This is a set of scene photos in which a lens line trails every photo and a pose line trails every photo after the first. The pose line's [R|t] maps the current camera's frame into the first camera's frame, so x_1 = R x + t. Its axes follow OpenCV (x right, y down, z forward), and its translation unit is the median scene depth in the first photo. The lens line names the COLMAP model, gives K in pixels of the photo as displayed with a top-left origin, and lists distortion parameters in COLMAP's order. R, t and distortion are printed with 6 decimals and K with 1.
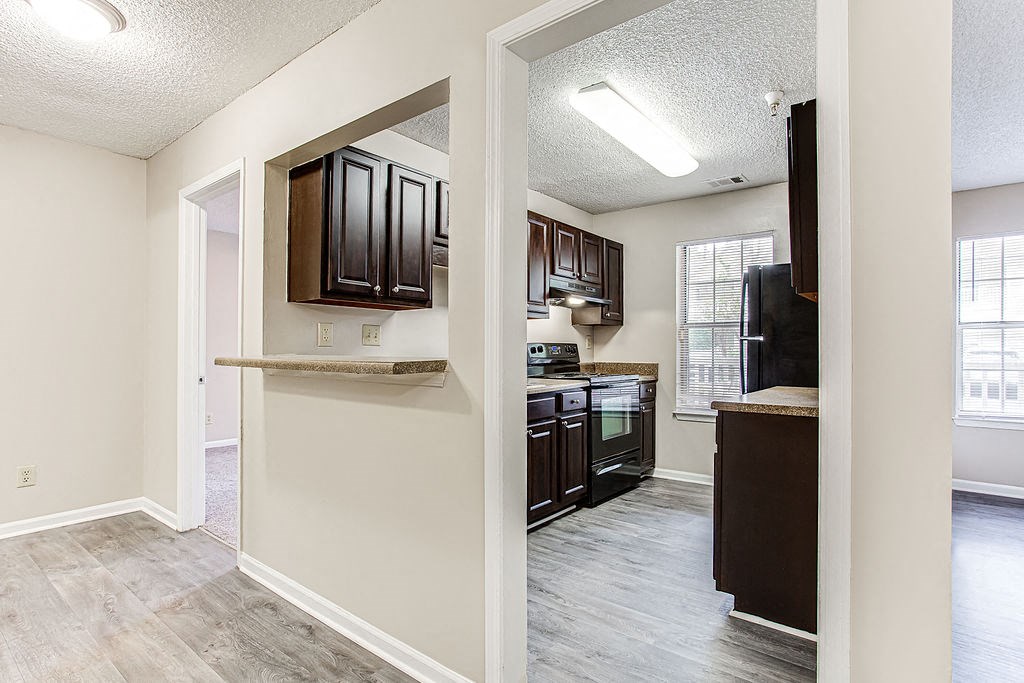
lens RADIAL K [[511.8, 0, 521.6], [0, 511.8, 347.6], [0, 0, 1]] dist [-0.041007, 0.015736]
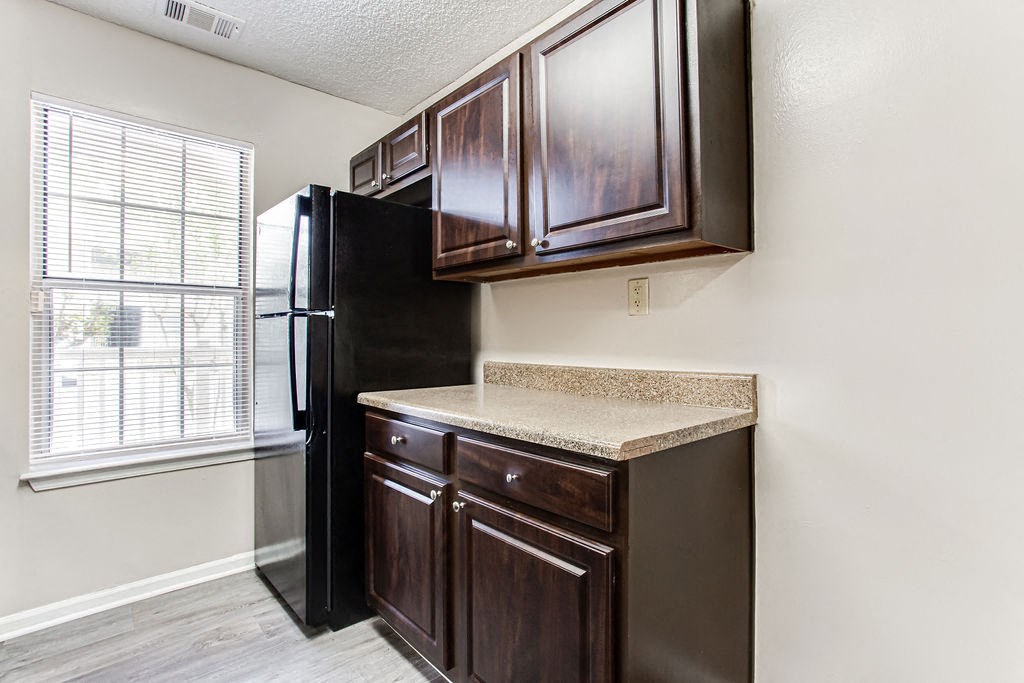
lens RADIAL K [[511.8, 0, 536.3], [0, 511.8, 333.6], [0, 0, 1]] dist [-0.041007, 0.015736]
pose [[0.163281, 0.003521, 0.986573, -0.053323], [-0.002949, 0.999991, -0.003080, 0.004605], [-0.986575, -0.002407, 0.163290, 0.528990]]
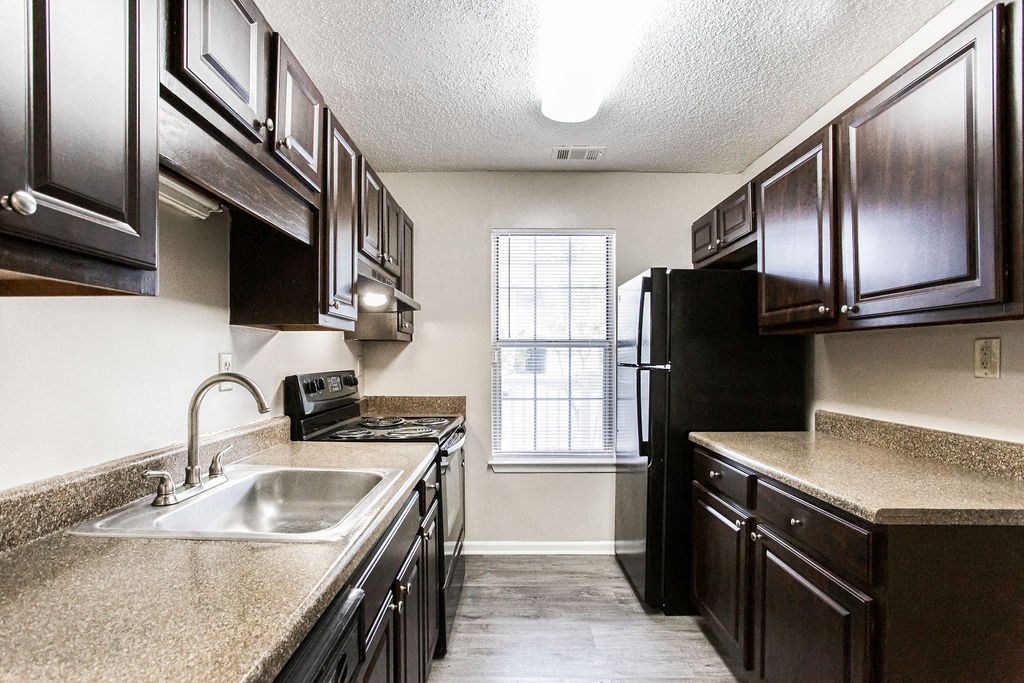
lens RADIAL K [[511.8, 0, 494.6], [0, 511.8, 363.0], [0, 0, 1]] dist [-0.041007, 0.015736]
pose [[0.801148, -0.006907, 0.598426, -0.138035], [-0.001496, 0.999907, 0.013544, -0.026669], [-0.598464, -0.011746, 0.801064, 0.438913]]
